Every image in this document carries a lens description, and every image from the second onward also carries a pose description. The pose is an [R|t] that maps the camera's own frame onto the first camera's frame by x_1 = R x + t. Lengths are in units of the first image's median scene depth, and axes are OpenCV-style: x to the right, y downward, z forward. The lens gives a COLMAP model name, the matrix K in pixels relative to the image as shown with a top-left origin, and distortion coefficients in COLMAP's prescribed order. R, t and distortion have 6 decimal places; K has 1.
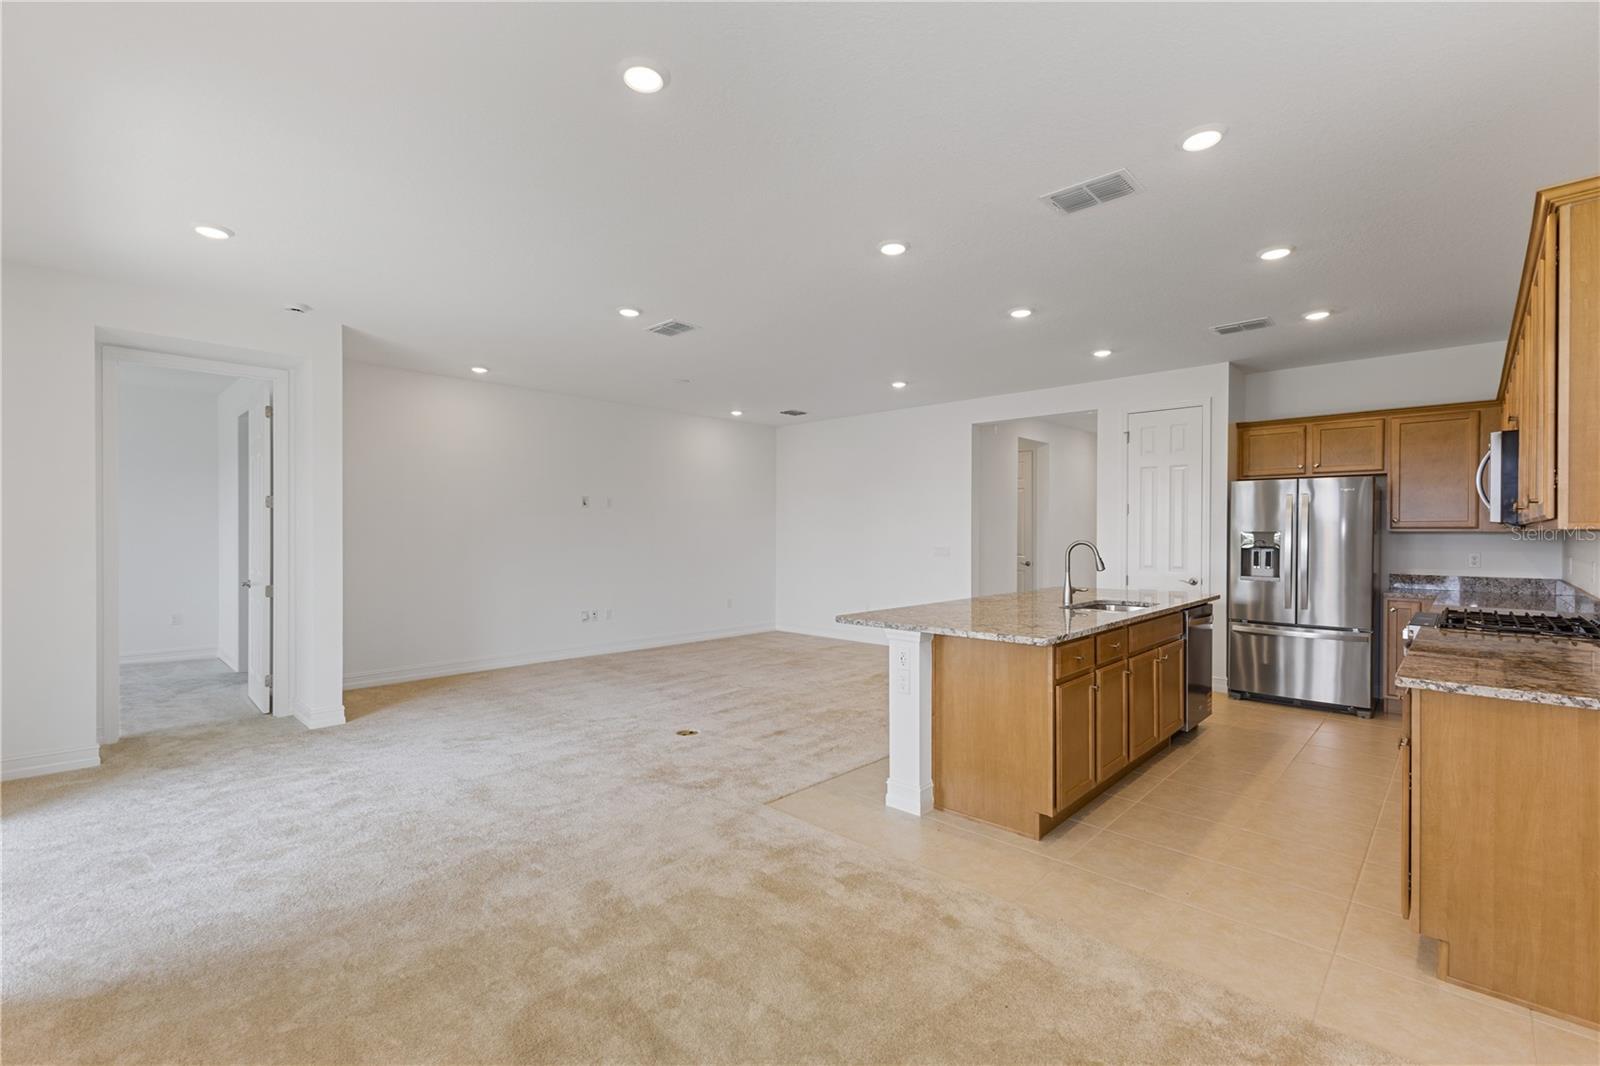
lens RADIAL K [[700.2, 0, 803.2], [0, 700.2, 536.1], [0, 0, 1]] dist [0.015183, -0.002425]
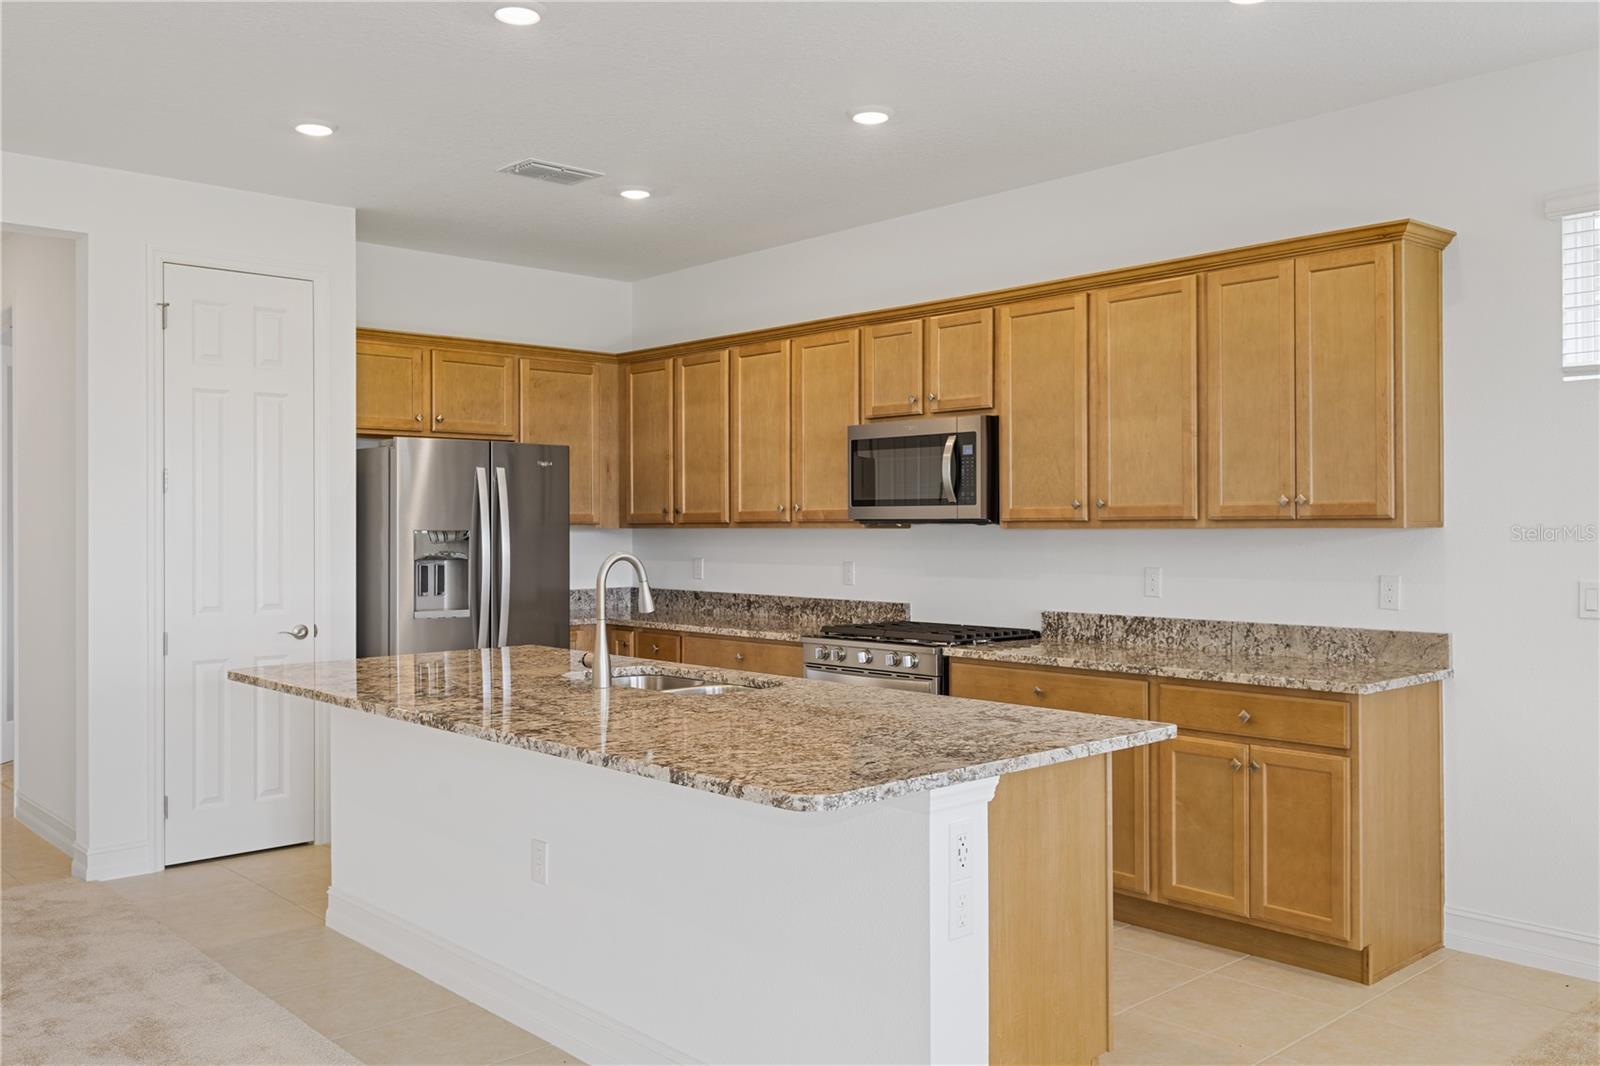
lens RADIAL K [[1317.0, 0, 810.7], [0, 1317.0, 527.0], [0, 0, 1]] dist [0.008809, -0.005067]
pose [[0.069513, -0.005156, 0.997568, -0.452421], [0.010096, 0.999939, 0.004464, -0.012835], [-0.997530, 0.009762, 0.069561, 0.760078]]
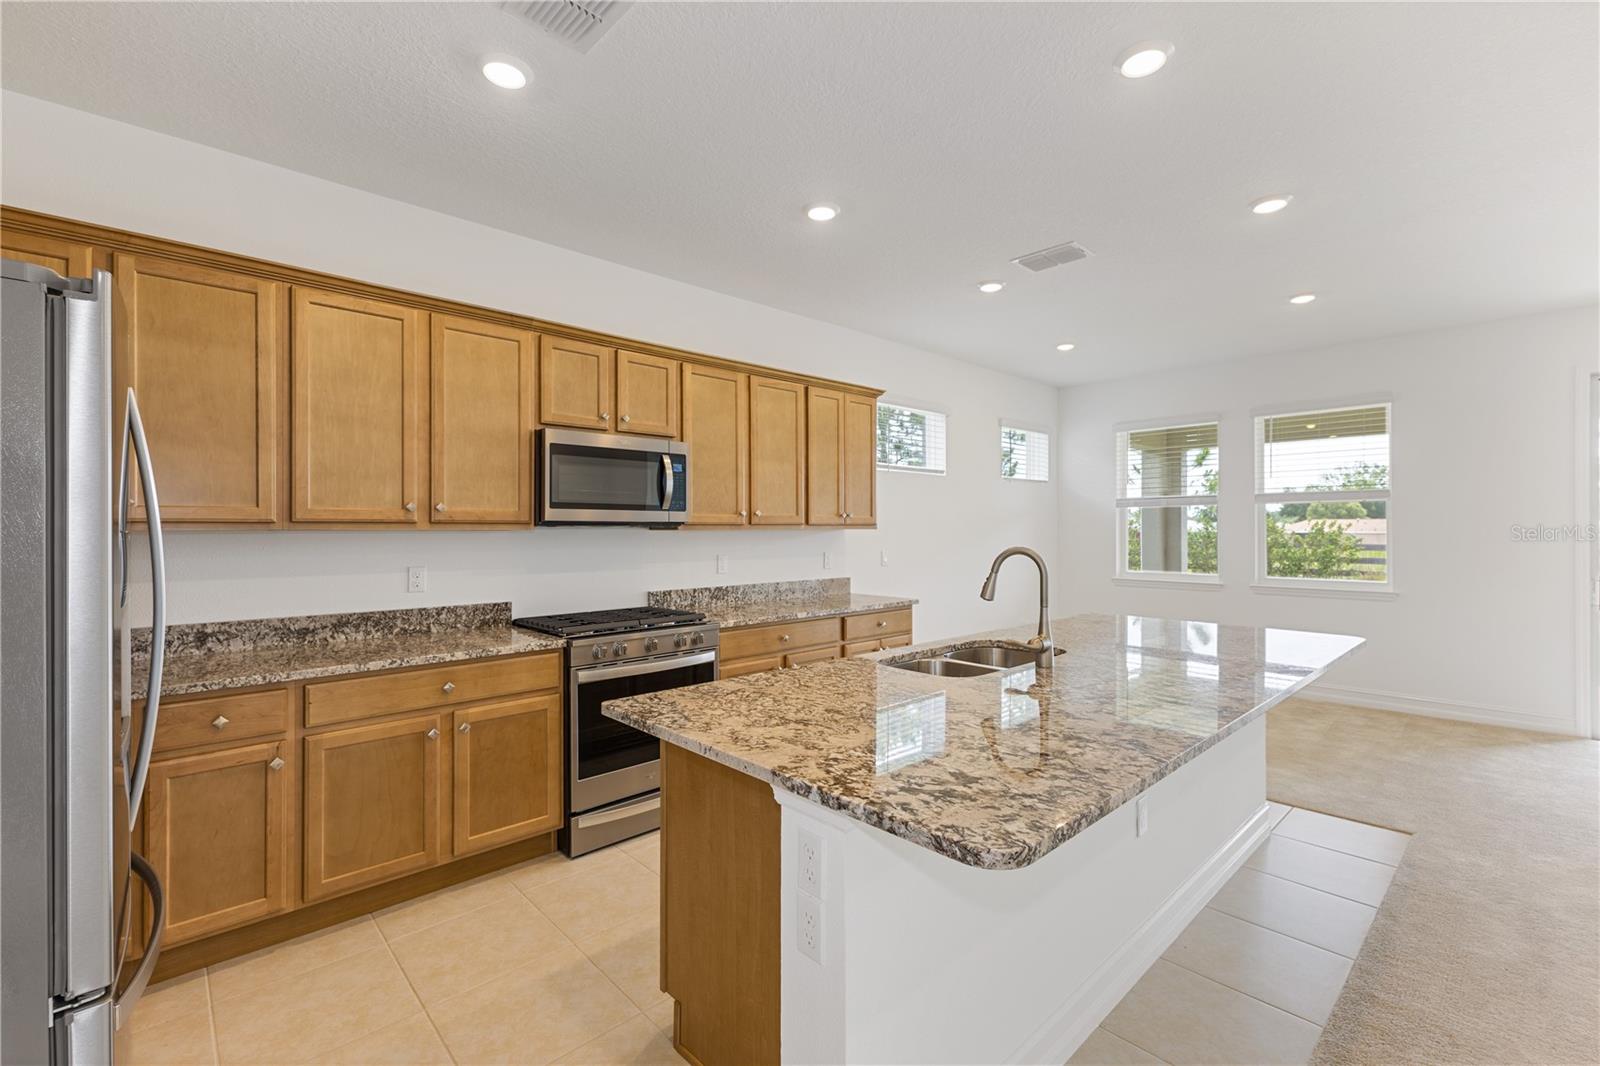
lens RADIAL K [[700.2, 0, 803.7], [0, 700.2, 528.7], [0, 0, 1]] dist [0.015183, -0.002425]
pose [[-0.998269, -0.002687, 0.058746, 0.499925], [-0.002275, 0.999972, 0.007094, -0.012196], [-0.058764, 0.006948, -0.998248, 1.460044]]
